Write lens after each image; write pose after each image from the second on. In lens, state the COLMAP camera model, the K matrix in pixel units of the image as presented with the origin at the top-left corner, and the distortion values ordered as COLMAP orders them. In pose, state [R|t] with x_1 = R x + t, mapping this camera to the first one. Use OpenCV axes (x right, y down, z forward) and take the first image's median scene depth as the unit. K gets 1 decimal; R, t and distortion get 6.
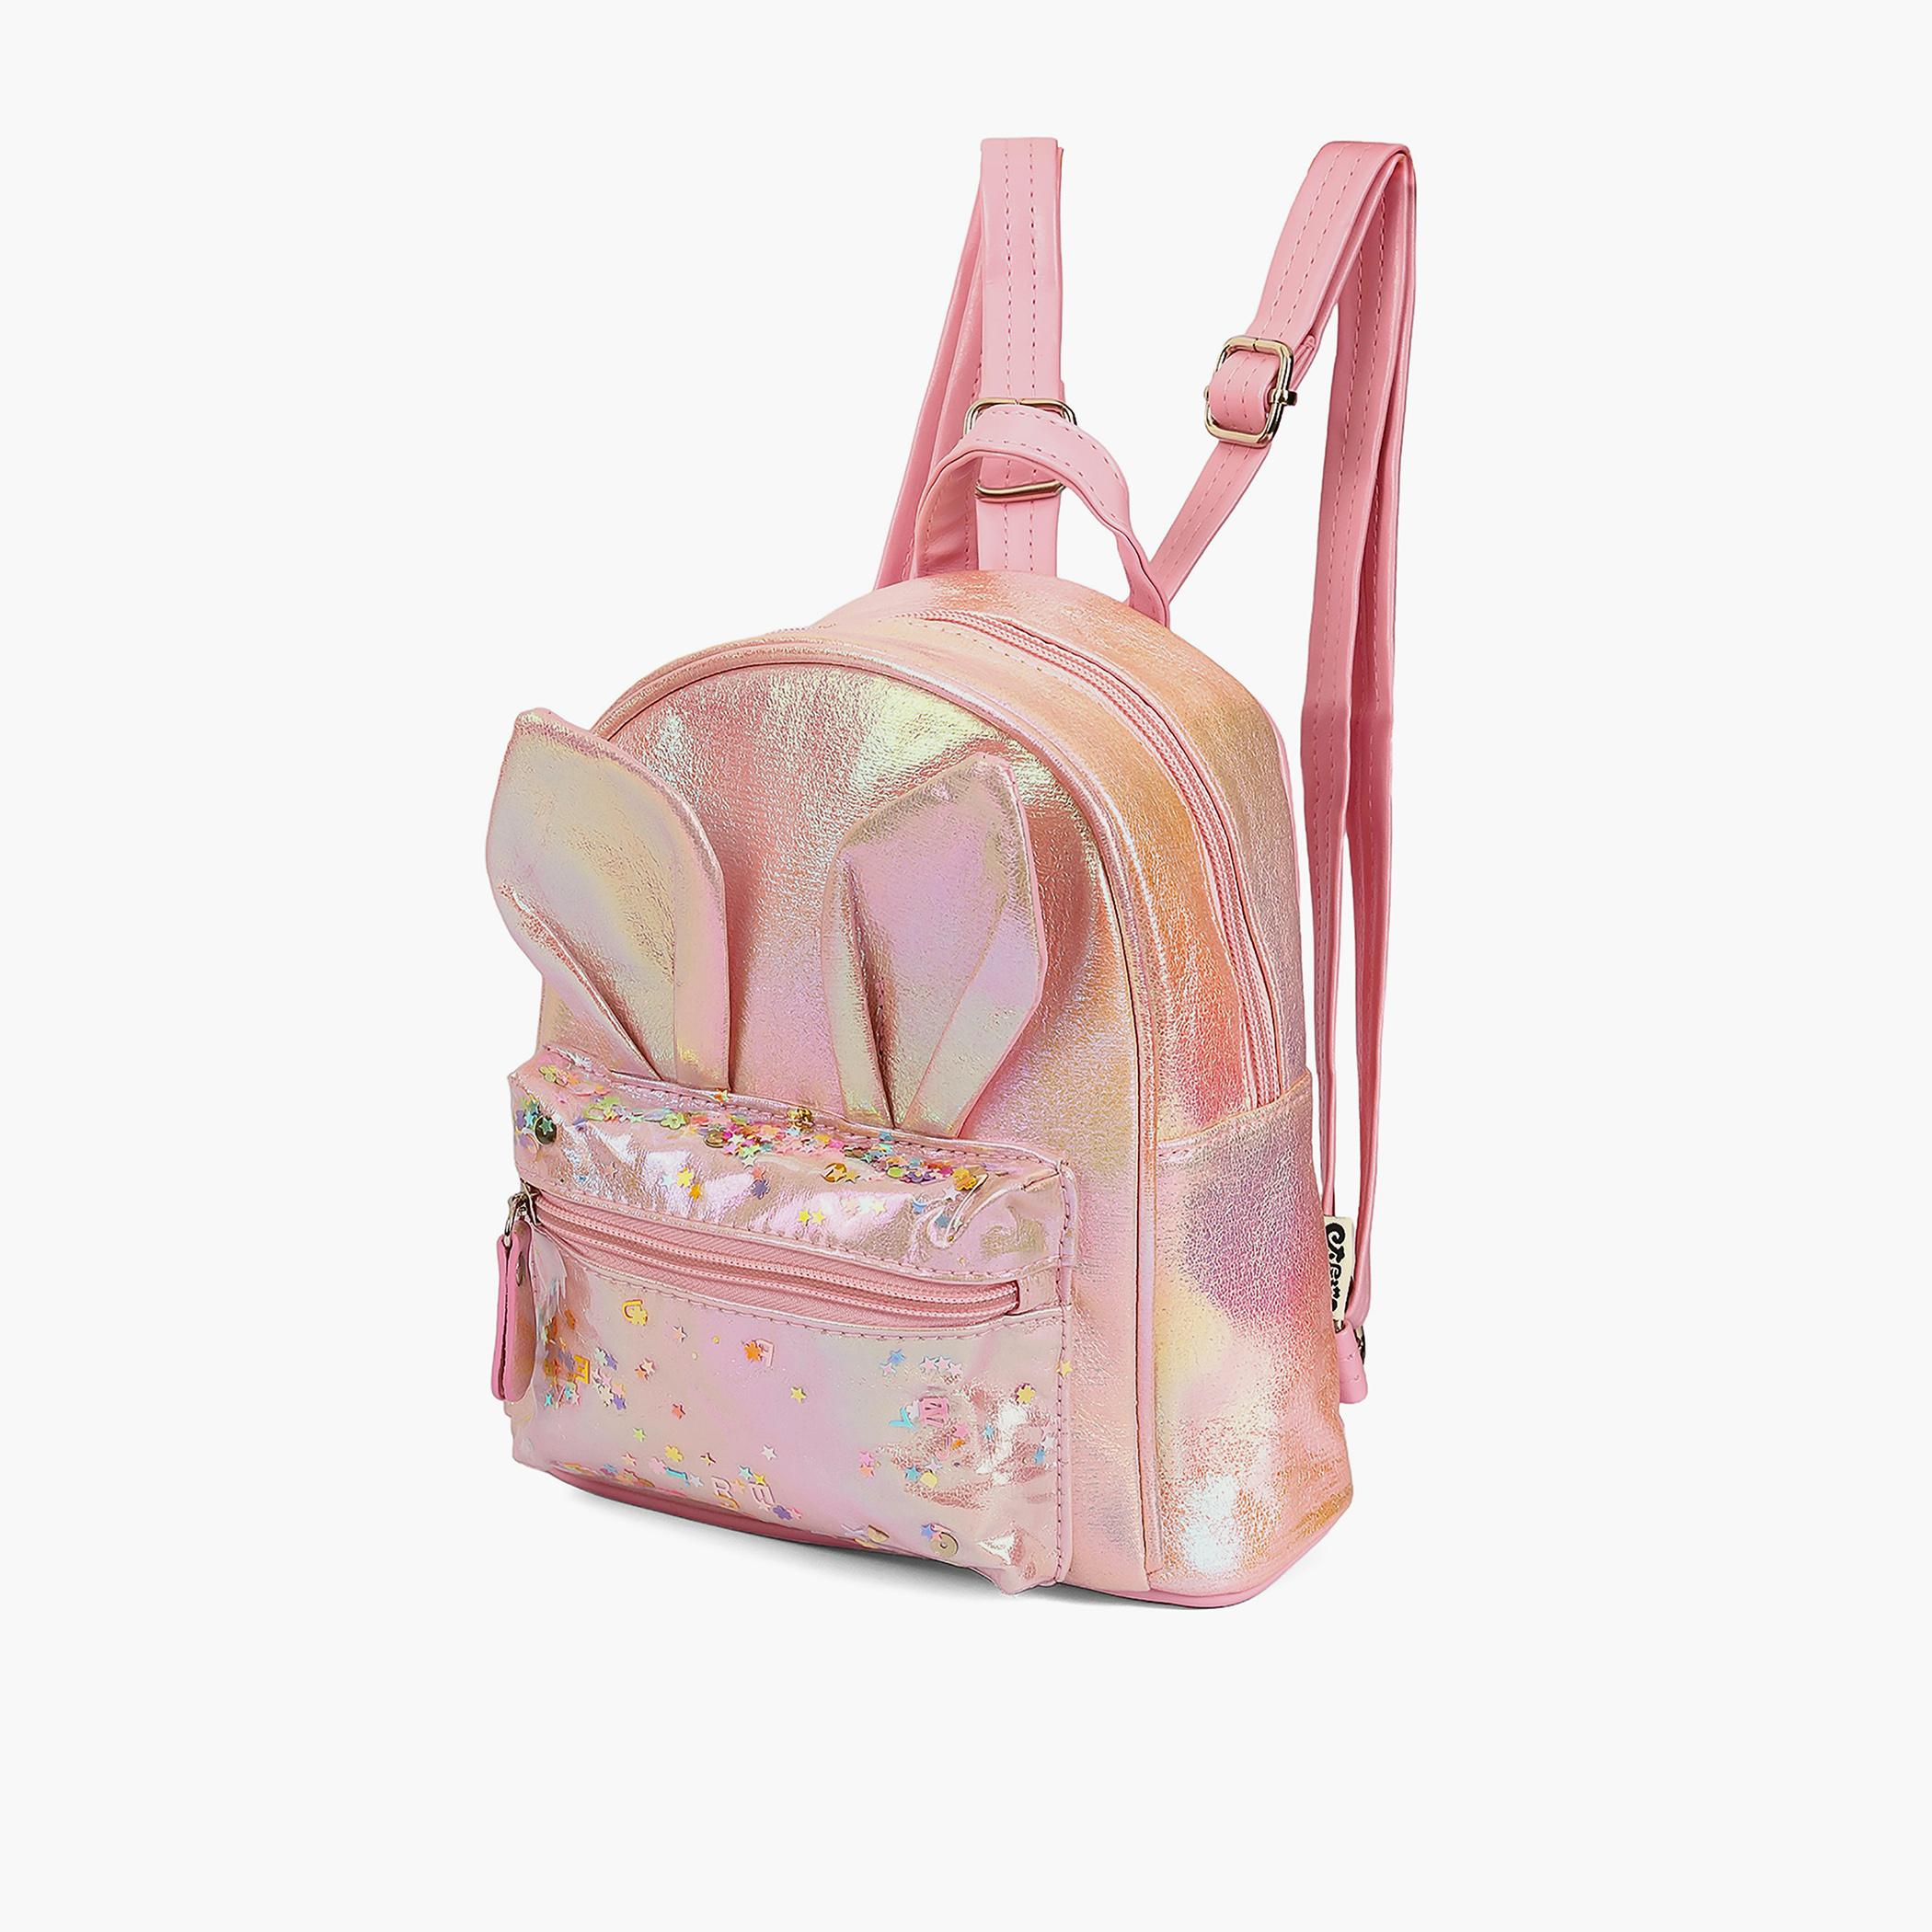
lens RADIAL K [[4666.5, 0, 966.0], [0, 4666.5, 966.0], [0, 0, 1]] dist [0.031935, -0.142426]
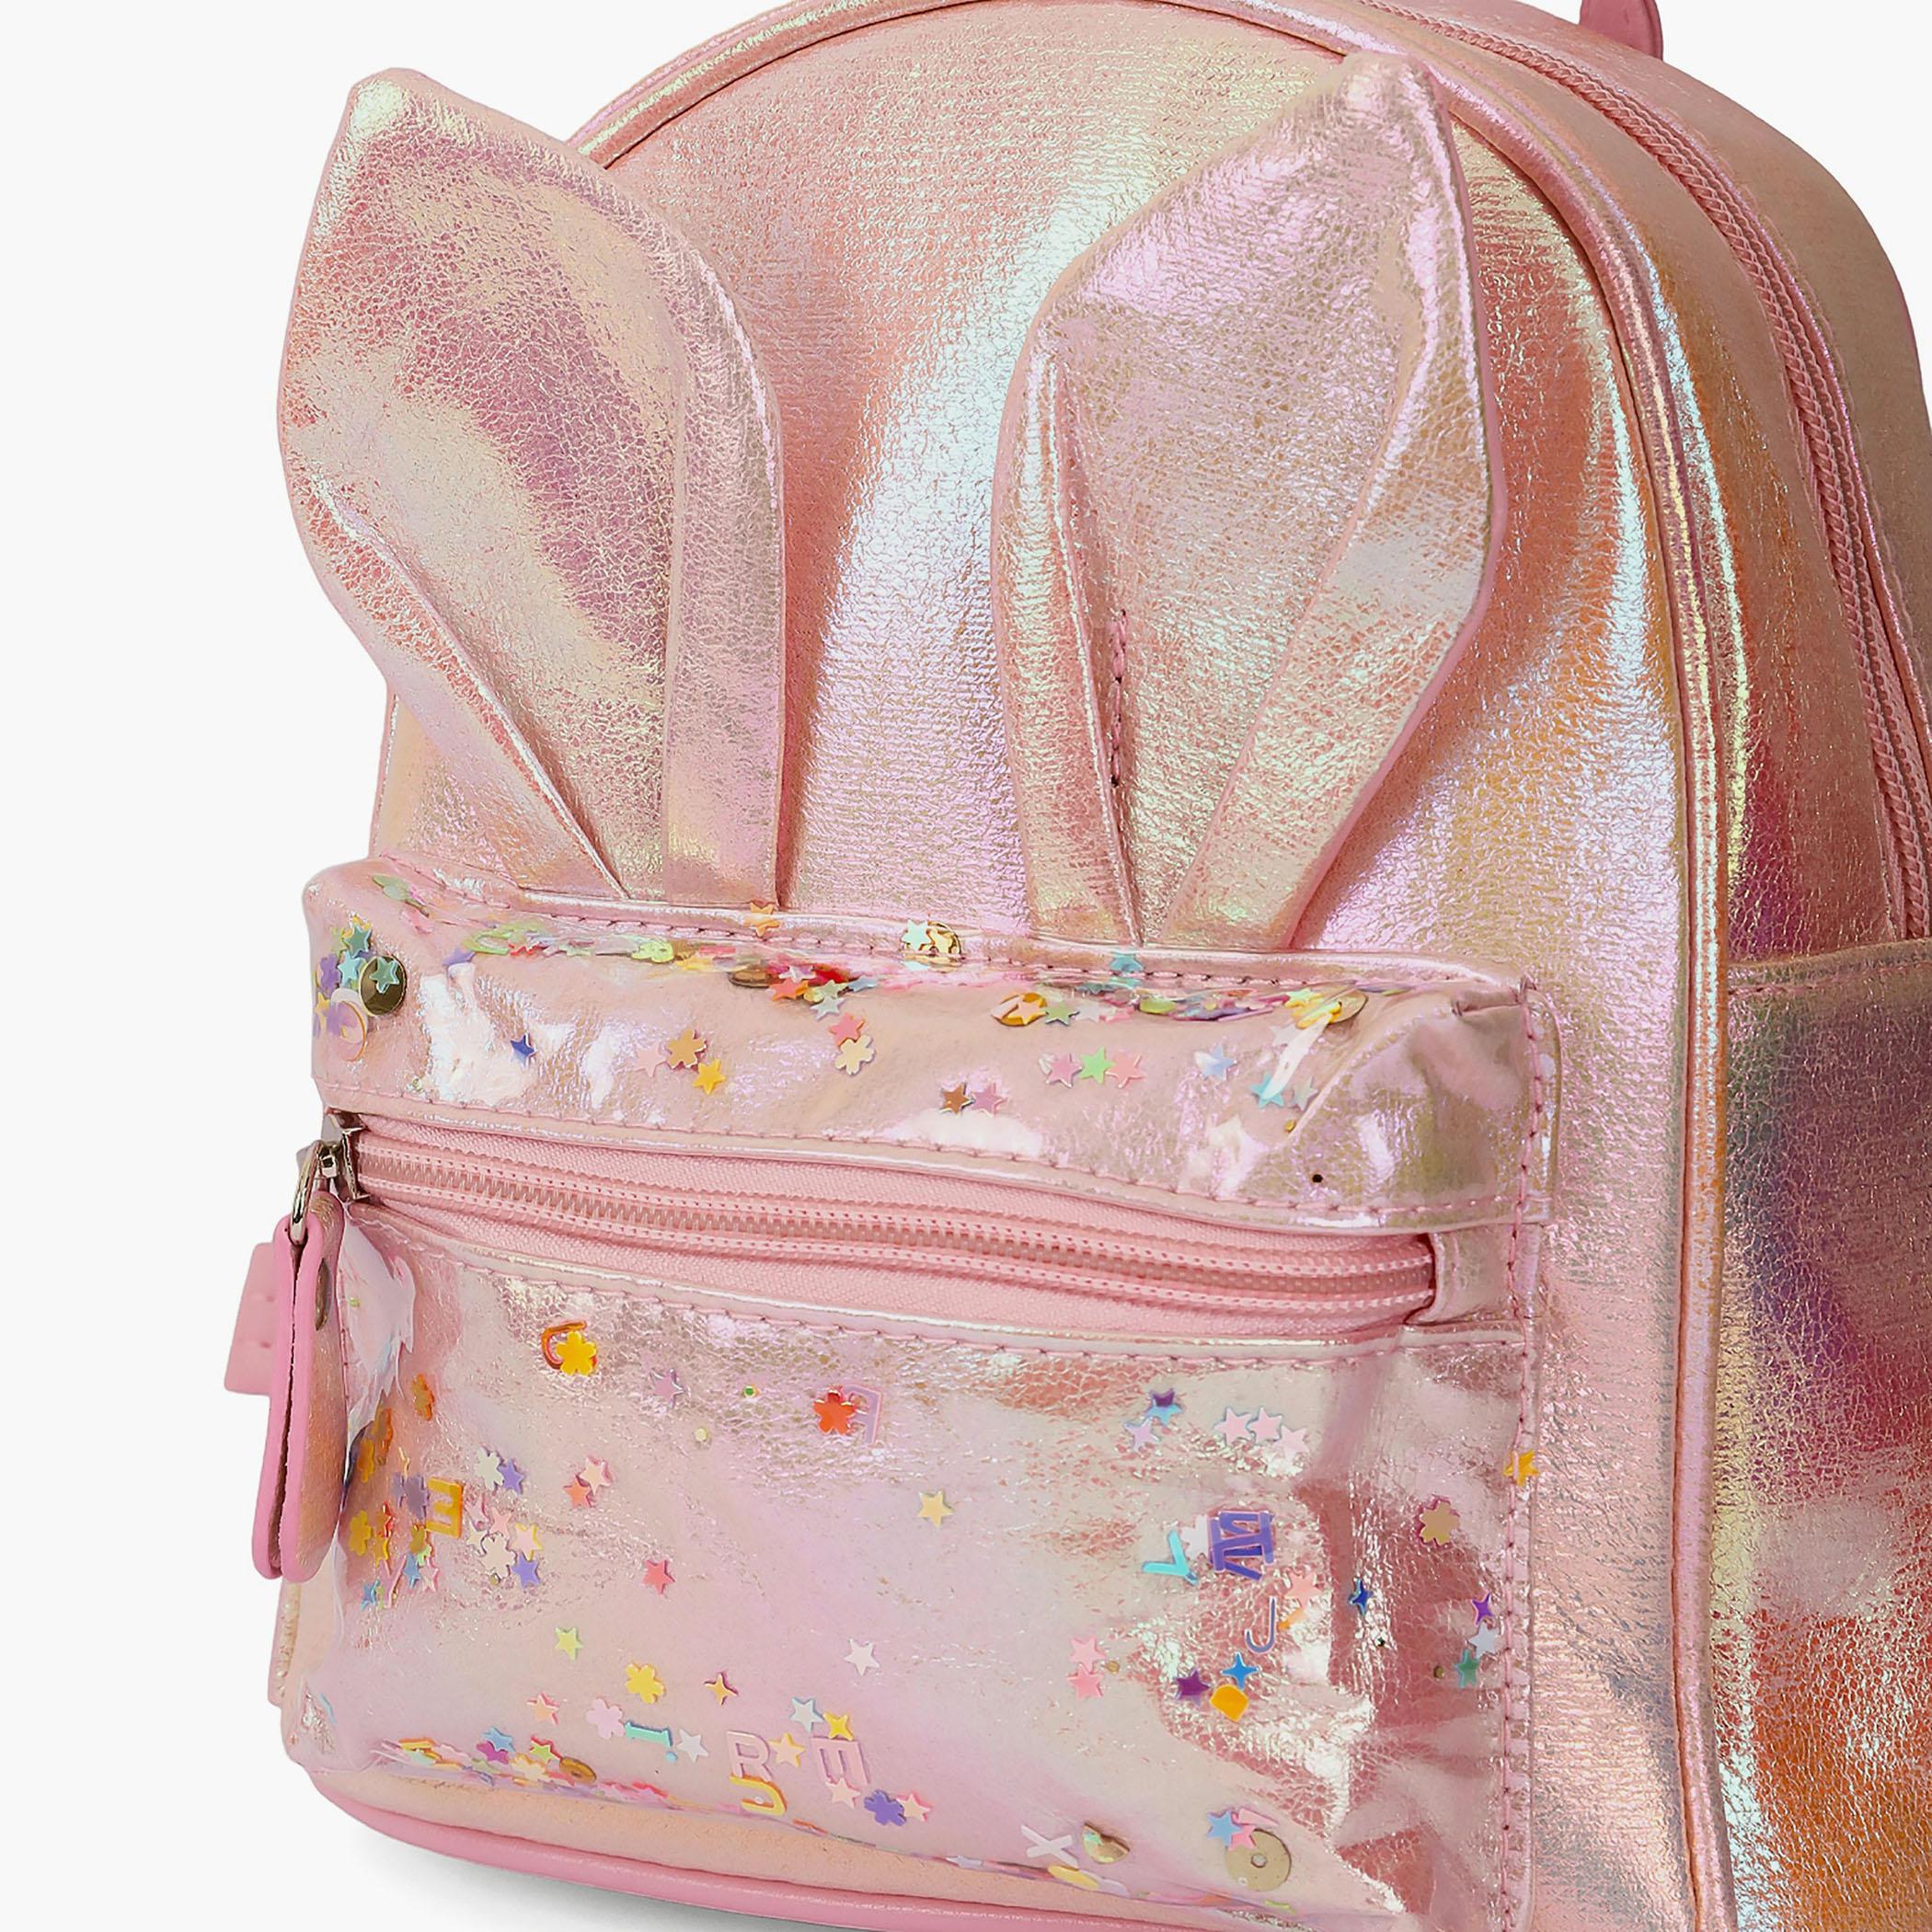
lens RADIAL K [[4666.5, 0, 966.0], [0, 4666.5, 966.0], [0, 0, 1]] dist [0.031935, -0.142426]
pose [[0.999164, 0.012056, 0.039051, -0.049810], [-0.003370, 0.976550, -0.215266, 0.133888], [-0.040730, 0.214955, 0.975774, 0.538509]]
